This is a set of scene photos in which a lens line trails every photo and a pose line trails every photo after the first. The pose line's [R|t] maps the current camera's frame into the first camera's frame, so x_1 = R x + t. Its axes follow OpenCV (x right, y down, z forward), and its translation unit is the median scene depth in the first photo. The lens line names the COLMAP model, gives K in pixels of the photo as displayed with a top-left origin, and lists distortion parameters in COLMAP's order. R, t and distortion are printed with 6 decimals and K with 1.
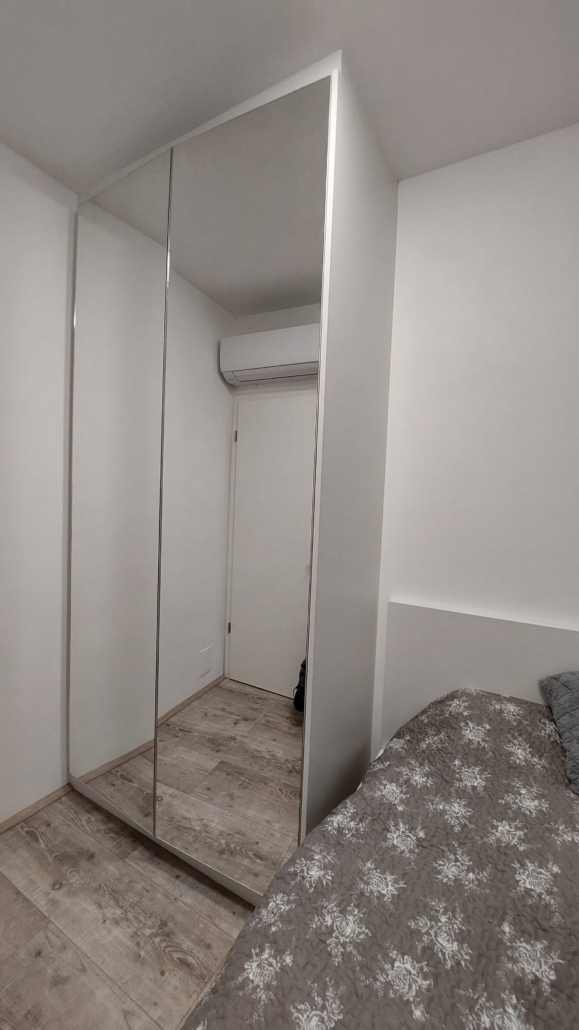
lens RADIAL K [[419.4, 0, 289.5], [0, 419.4, 515.0], [0, 0, 1]] dist [-0.012618, -0.000393]
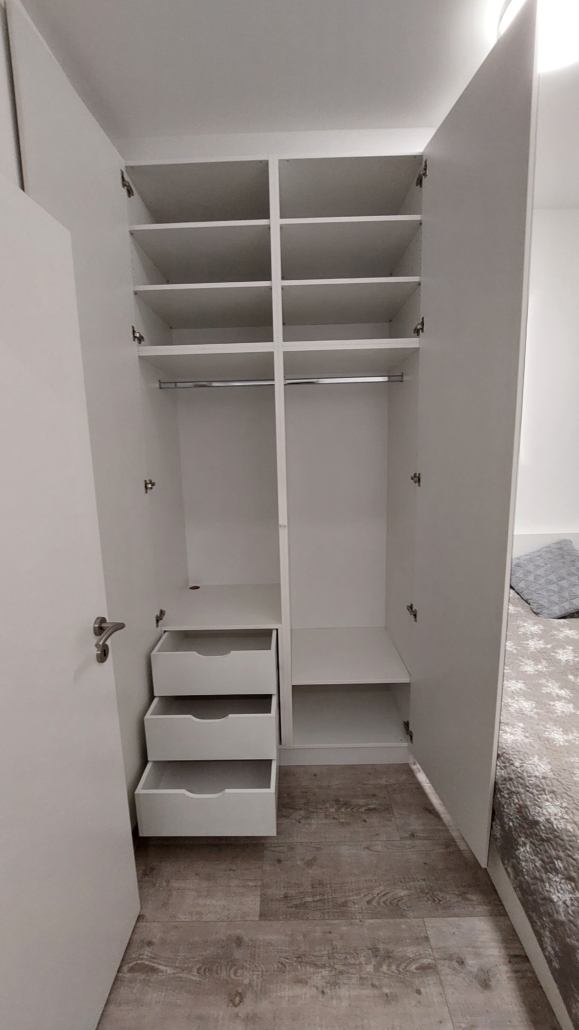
lens RADIAL K [[419.4, 0, 289.5], [0, 419.4, 515.0], [0, 0, 1]] dist [-0.012618, -0.000393]
pose [[0.863679, -0.144404, 0.482915, -1.251696], [0.088590, 0.986658, 0.136596, -0.159523], [-0.496197, -0.075193, 0.864948, -0.027602]]
